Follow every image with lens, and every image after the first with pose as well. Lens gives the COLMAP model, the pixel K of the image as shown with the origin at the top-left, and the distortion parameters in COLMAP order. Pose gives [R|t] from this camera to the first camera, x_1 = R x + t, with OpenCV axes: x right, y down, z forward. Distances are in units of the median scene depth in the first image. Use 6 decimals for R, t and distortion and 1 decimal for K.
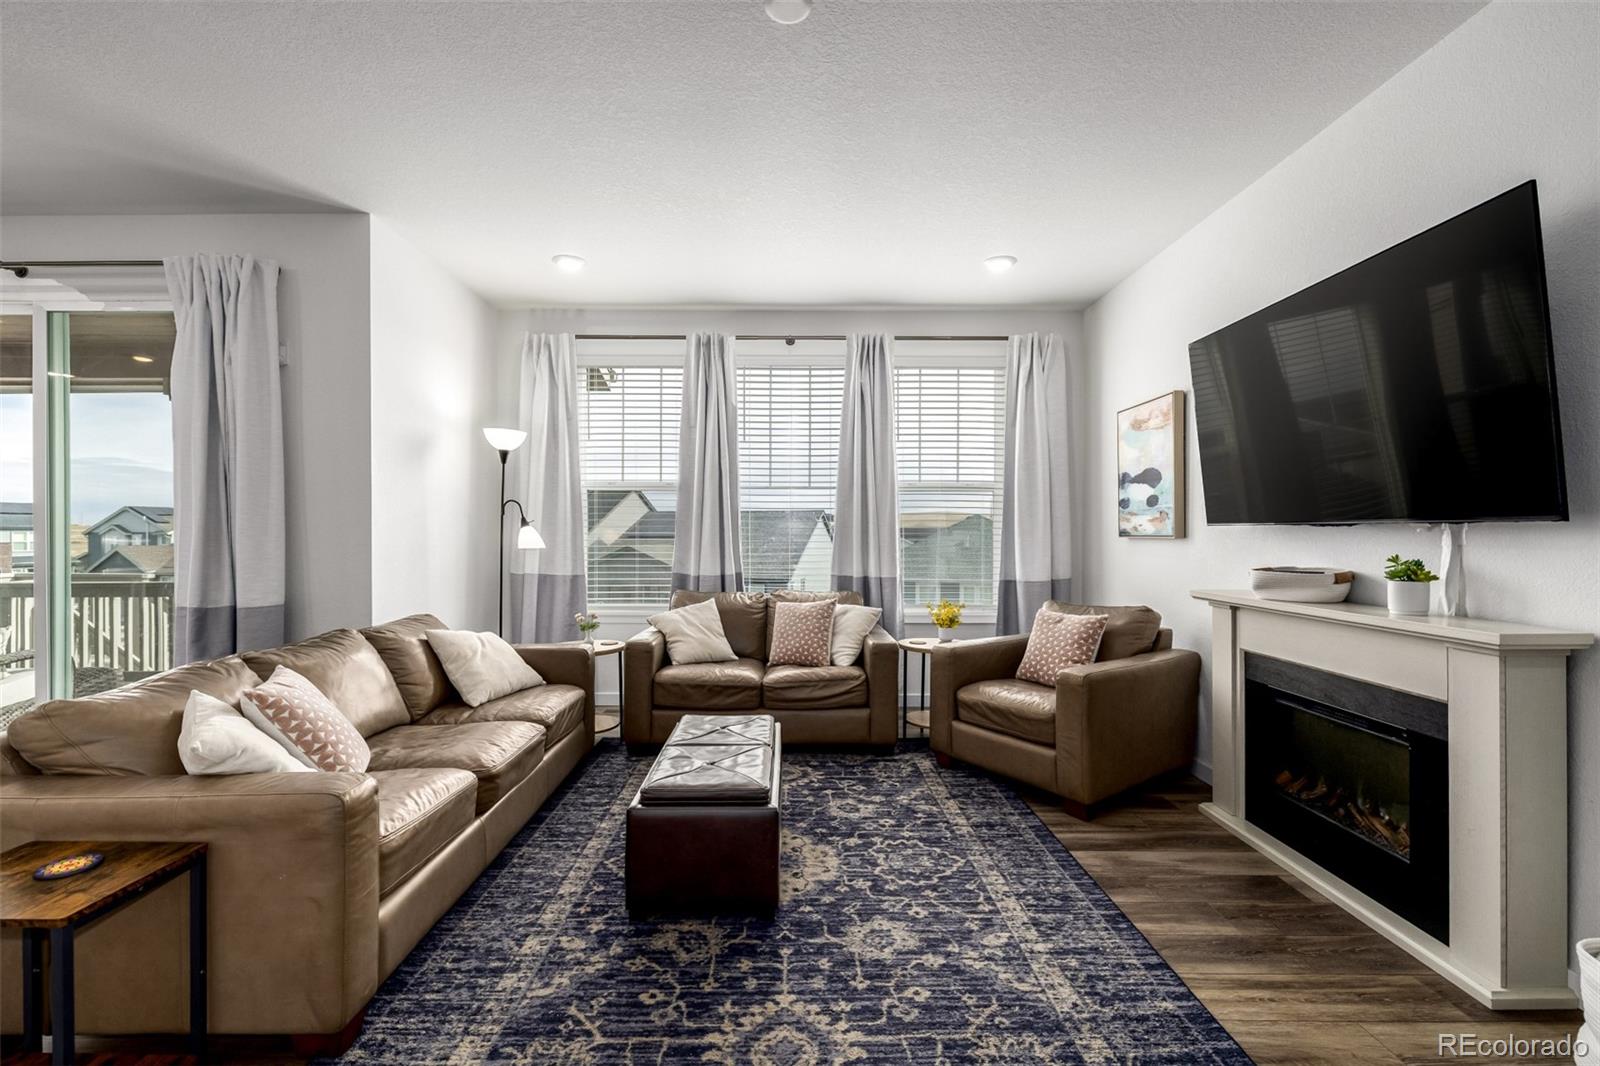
lens RADIAL K [[683.0, 0, 798.2], [0, 683.0, 532.9], [0, 0, 1]] dist [-0.001299, -0.000539]
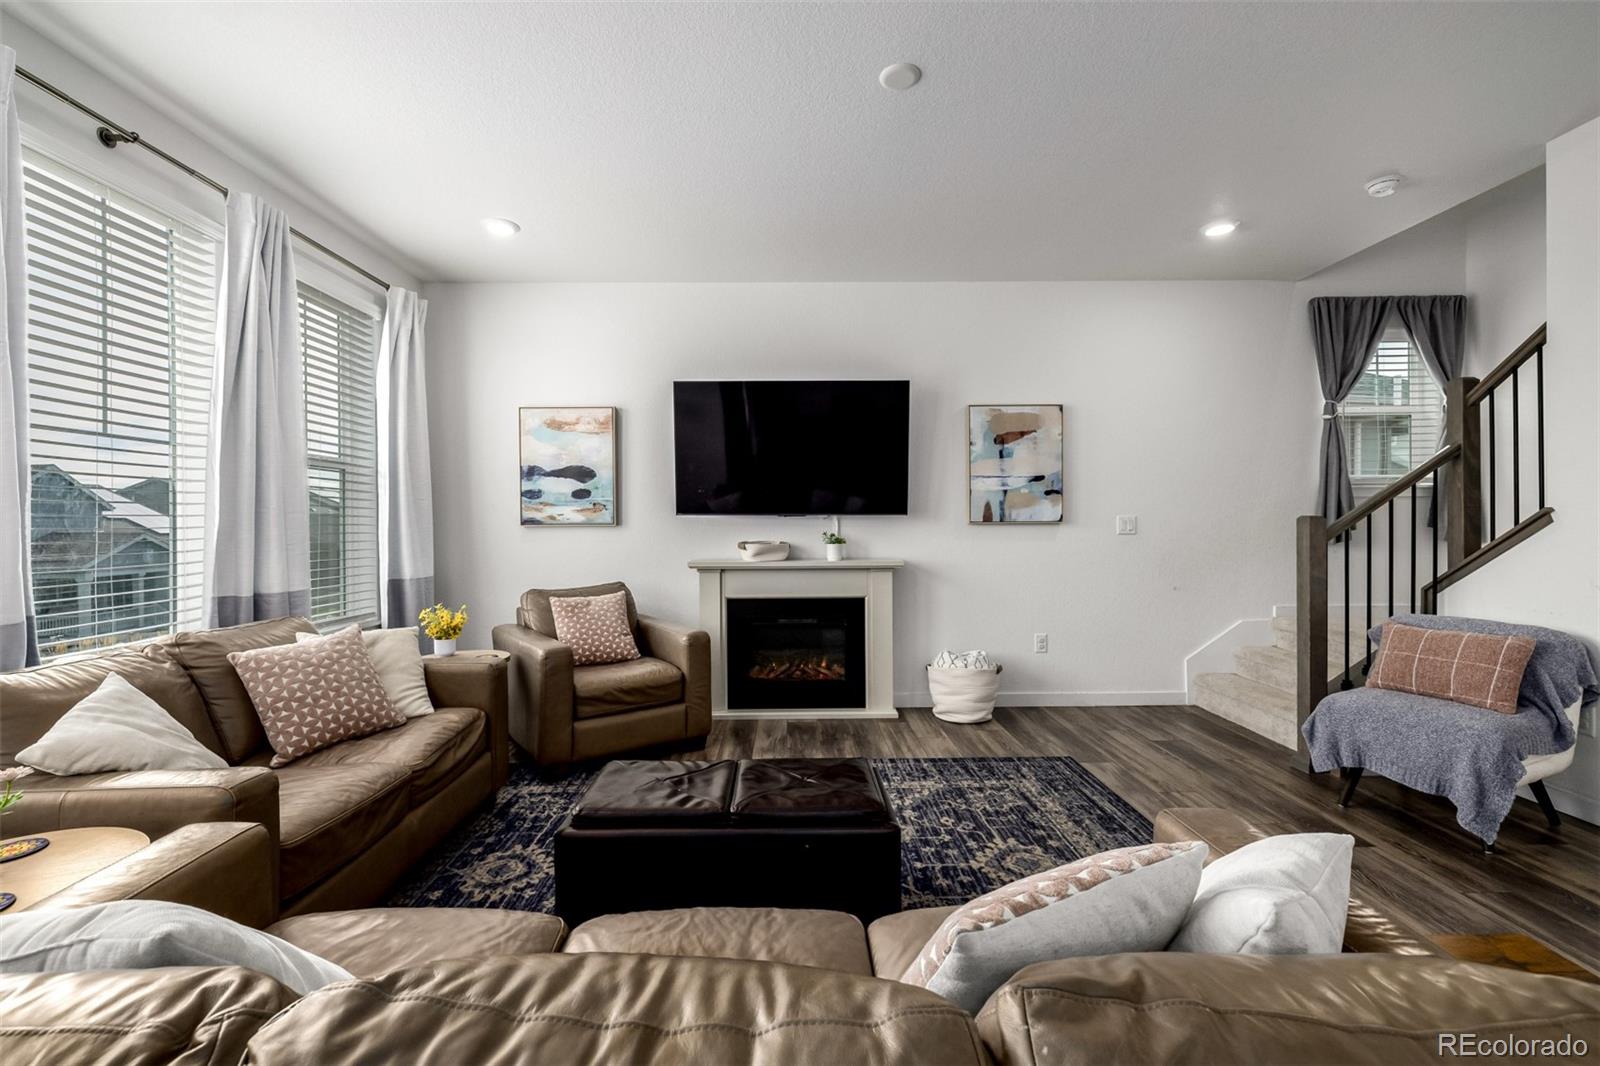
lens RADIAL K [[683.0, 0, 791.4], [0, 683.0, 517.5], [0, 0, 1]] dist [-0.001299, -0.000539]
pose [[-0.006582, 0.005337, 0.999964, -0.823338], [0.004845, 0.999974, -0.005305, 0.001572], [-0.999967, 0.004810, -0.006608, 0.823345]]
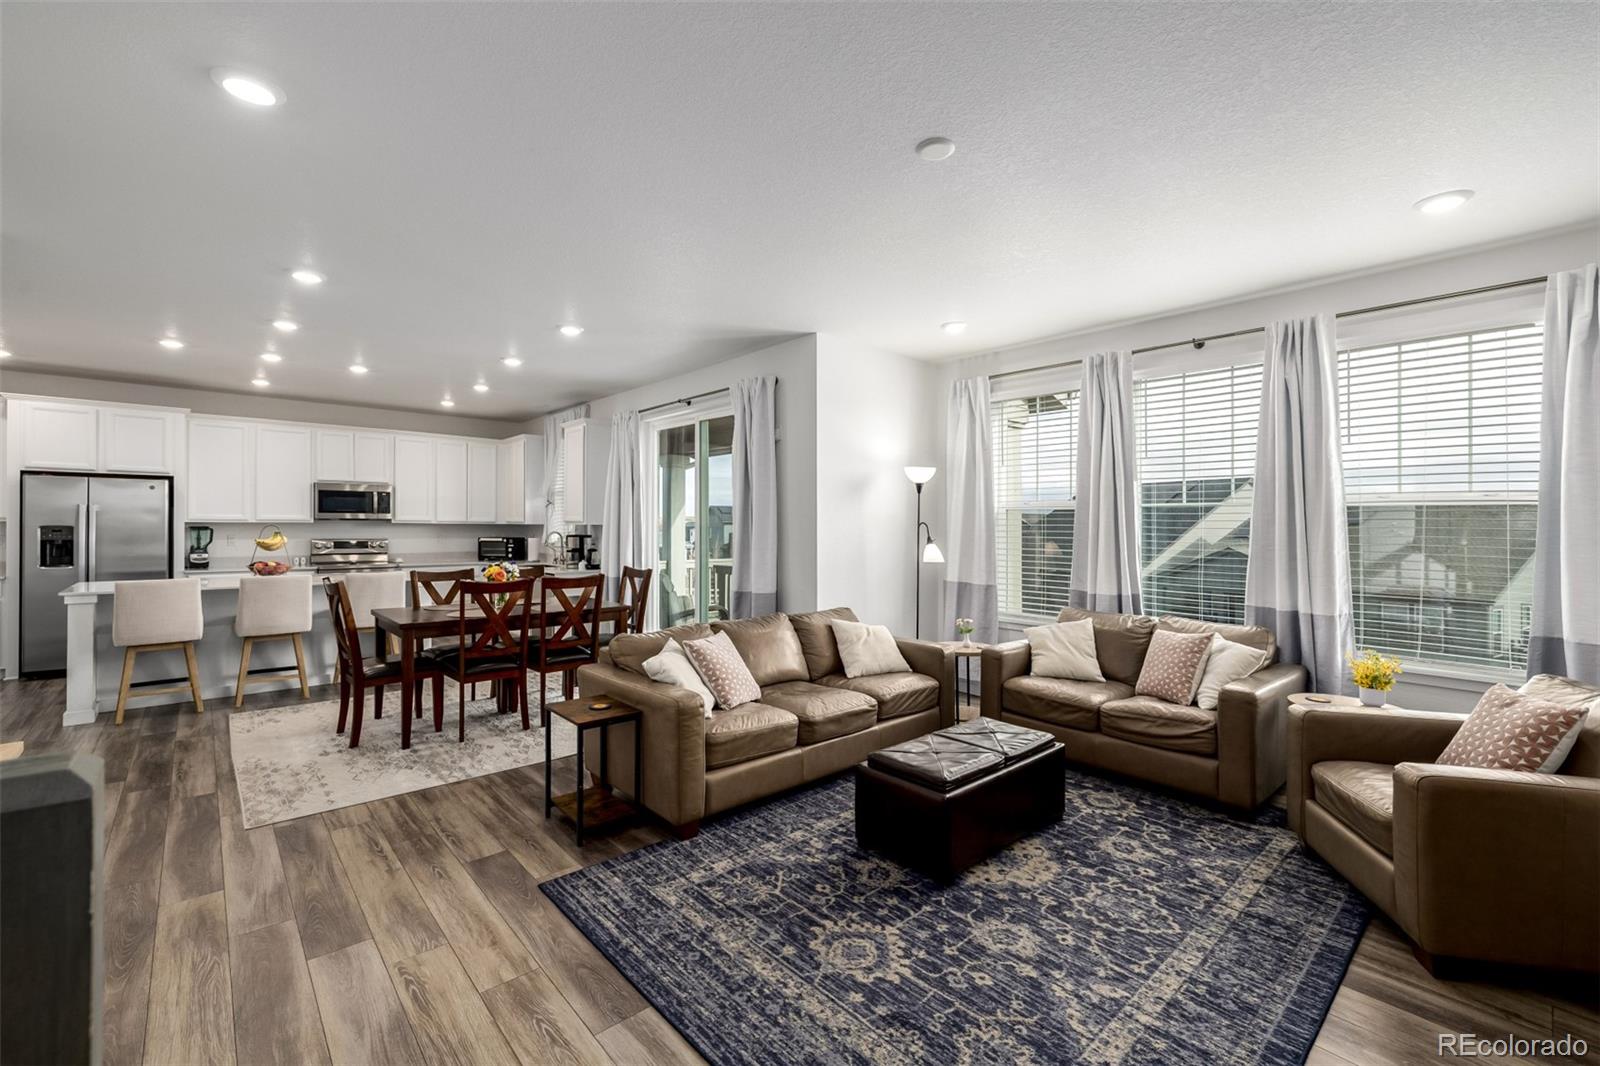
lens RADIAL K [[683.0, 0, 788.2], [0, 683.0, 524.1], [0, 0, 1]] dist [-0.001299, -0.000539]
pose [[0.653247, 0.002754, -0.757140, 0.507734], [-0.006383, 0.999978, -0.001871, -0.056964], [0.757118, 0.006055, 0.653250, -0.007963]]
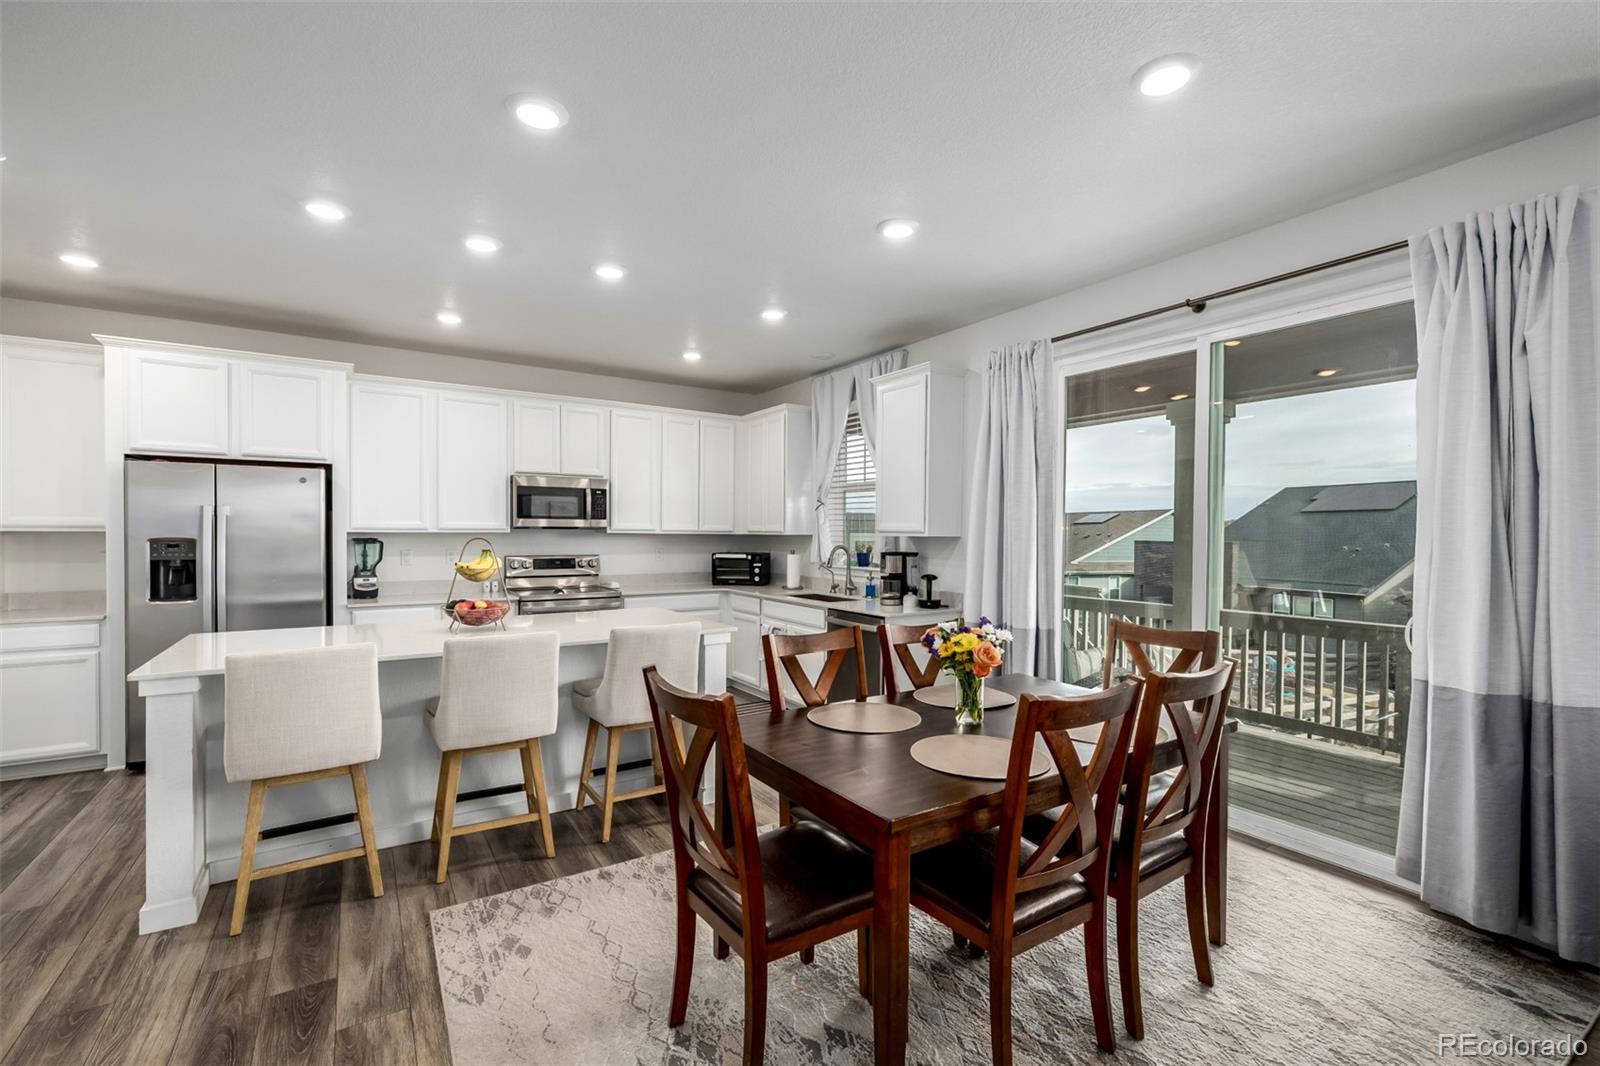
lens RADIAL K [[683.0, 0, 783.7], [0, 683.0, 538.2], [0, 0, 1]] dist [-0.001299, -0.000539]
pose [[0.530677, 0.012130, -0.847487, -0.704754], [-0.007629, 0.999925, 0.009534, -0.063713], [0.847540, 0.001406, 0.530730, -0.028482]]
